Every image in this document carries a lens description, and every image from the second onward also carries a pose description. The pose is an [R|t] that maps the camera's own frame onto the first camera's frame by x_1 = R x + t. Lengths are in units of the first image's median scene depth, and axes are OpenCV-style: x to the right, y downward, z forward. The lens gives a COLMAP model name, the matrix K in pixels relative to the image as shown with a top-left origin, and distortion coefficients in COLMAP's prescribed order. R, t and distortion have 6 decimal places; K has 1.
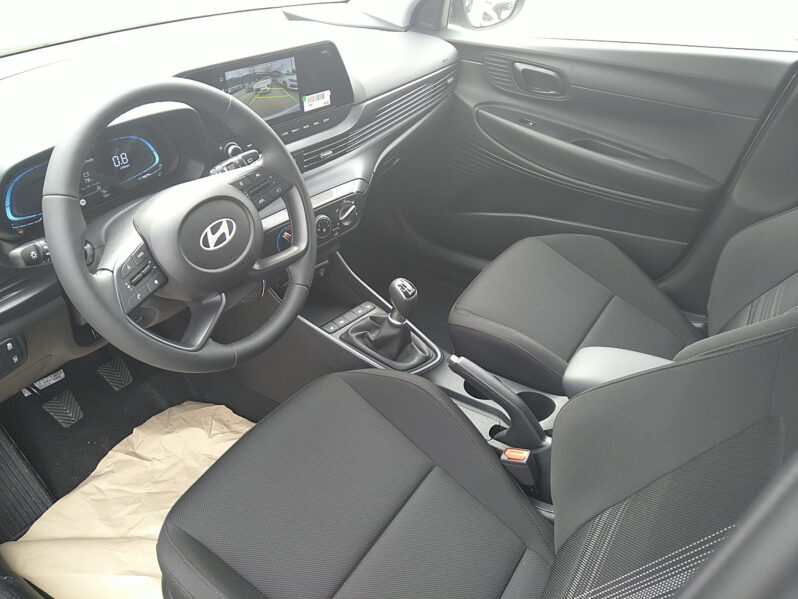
lens RADIAL K [[618.4, 0, 399.0], [0, 618.4, 299.5], [0, 0, 1]] dist [0.005800, -0.002700]
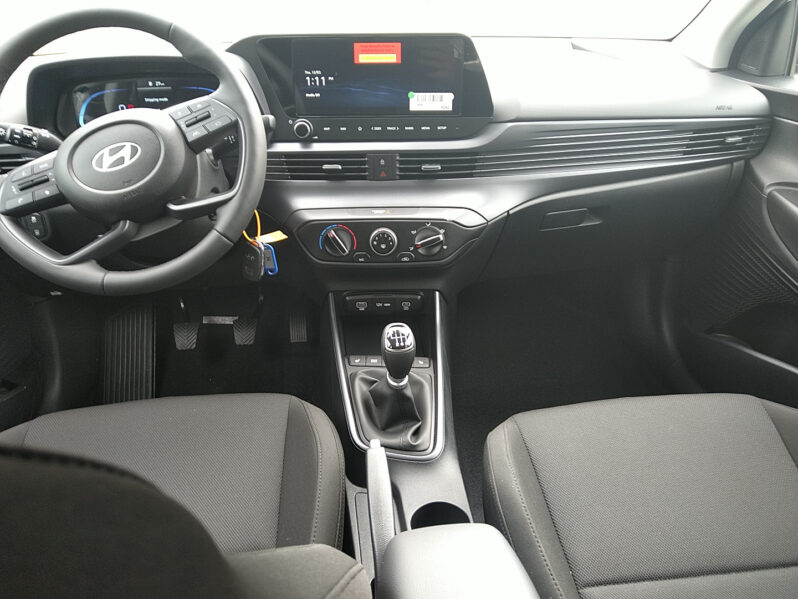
lens RADIAL K [[618.4, 0, 399.0], [0, 618.4, 299.5], [0, 0, 1]] dist [0.005800, -0.002700]
pose [[0.642397, 0.309241, -0.701210, 0.520966], [-0.415782, 0.909243, 0.020076, -0.074149], [0.643778, 0.278654, 0.712672, 0.445948]]
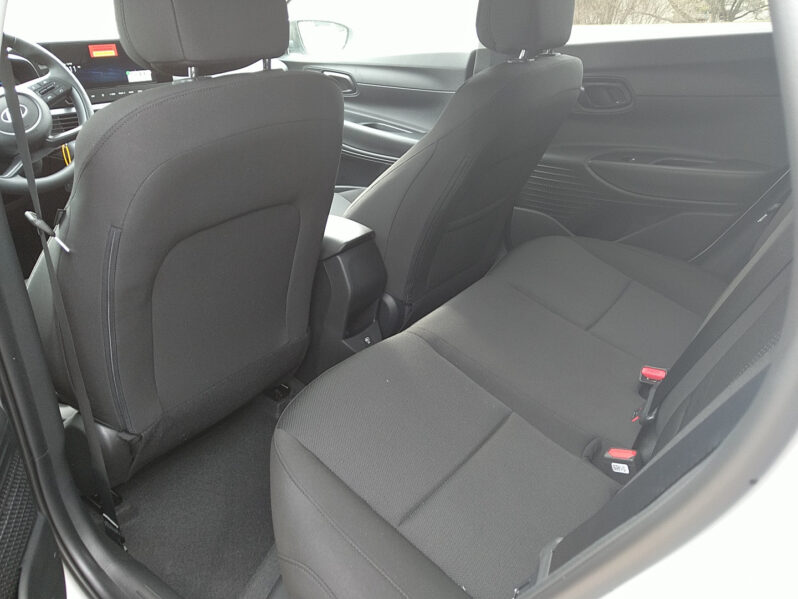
lens RADIAL K [[618.4, 0, 399.0], [0, 618.4, 299.5], [0, 0, 1]] dist [0.005800, -0.002700]
pose [[0.997750, -0.002949, -0.066974, 0.614966], [-0.007274, 0.988371, -0.151887, 0.458174], [0.066643, 0.152032, 0.986126, -0.390044]]
